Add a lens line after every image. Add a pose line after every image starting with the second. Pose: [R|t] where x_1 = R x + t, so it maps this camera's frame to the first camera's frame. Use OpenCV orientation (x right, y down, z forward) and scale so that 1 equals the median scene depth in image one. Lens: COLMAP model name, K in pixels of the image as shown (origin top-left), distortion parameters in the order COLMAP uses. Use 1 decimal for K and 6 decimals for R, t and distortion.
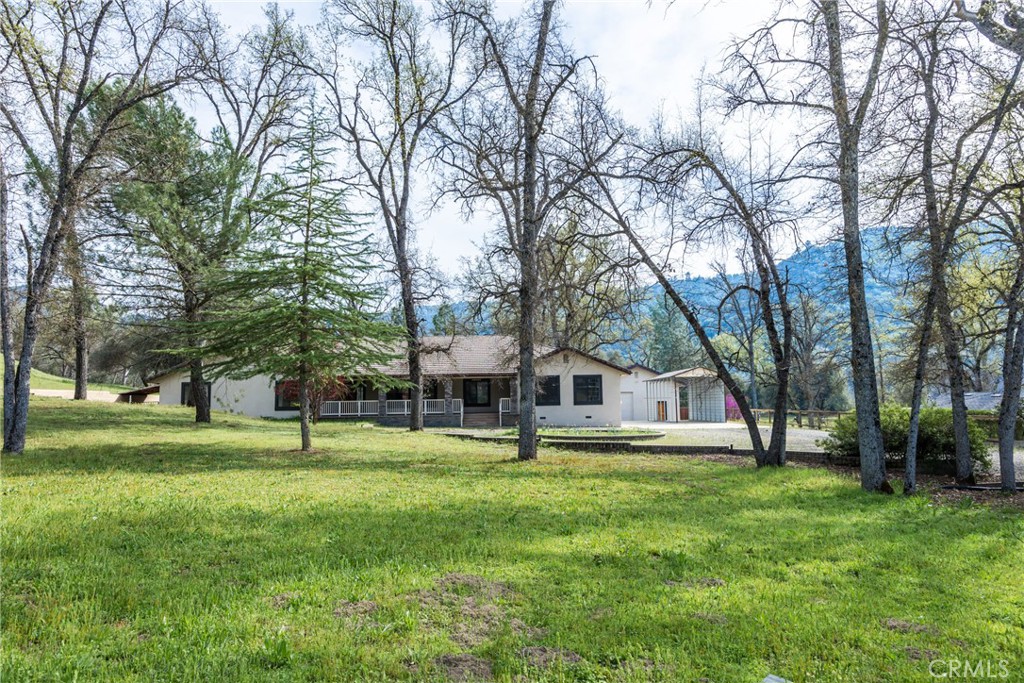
lens RADIAL K [[580.2, 0, 512.0], [0, 580.2, 341.5], [0, 0, 1]] dist [-0.012528, -0.000906]
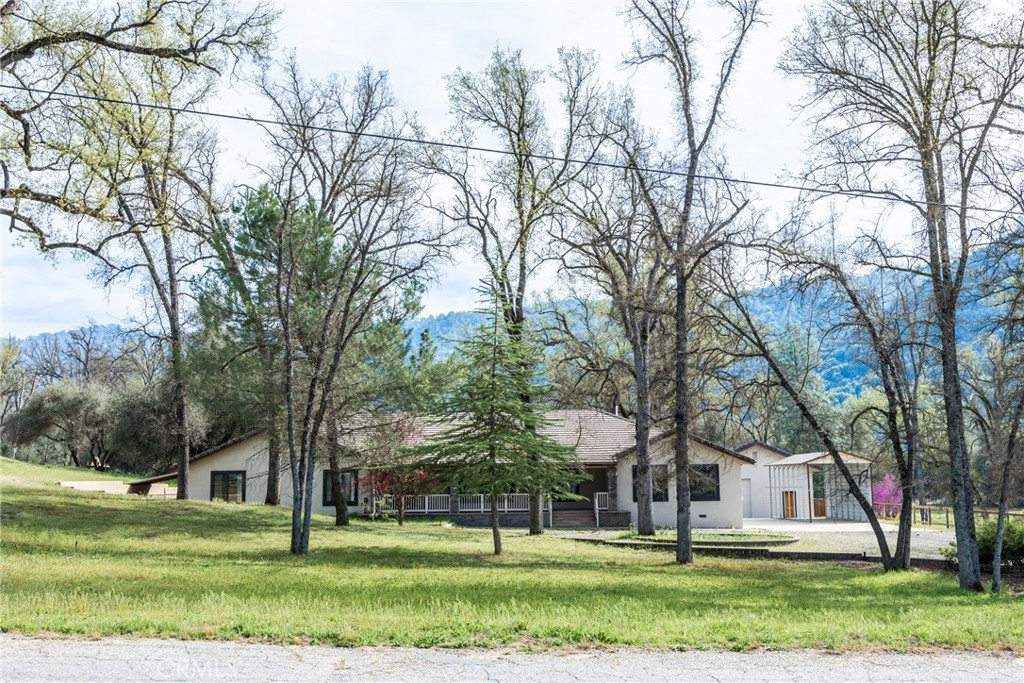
lens RADIAL K [[958.9, 0, 512.0], [0, 958.9, 341.5], [0, 0, 1]] dist [-0.002696, 0.008798]
pose [[0.999781, 0.002961, -0.020725, -0.137268], [-0.003699, 0.999356, -0.035705, -0.083631], [0.020606, 0.035774, 0.999147, -0.461965]]
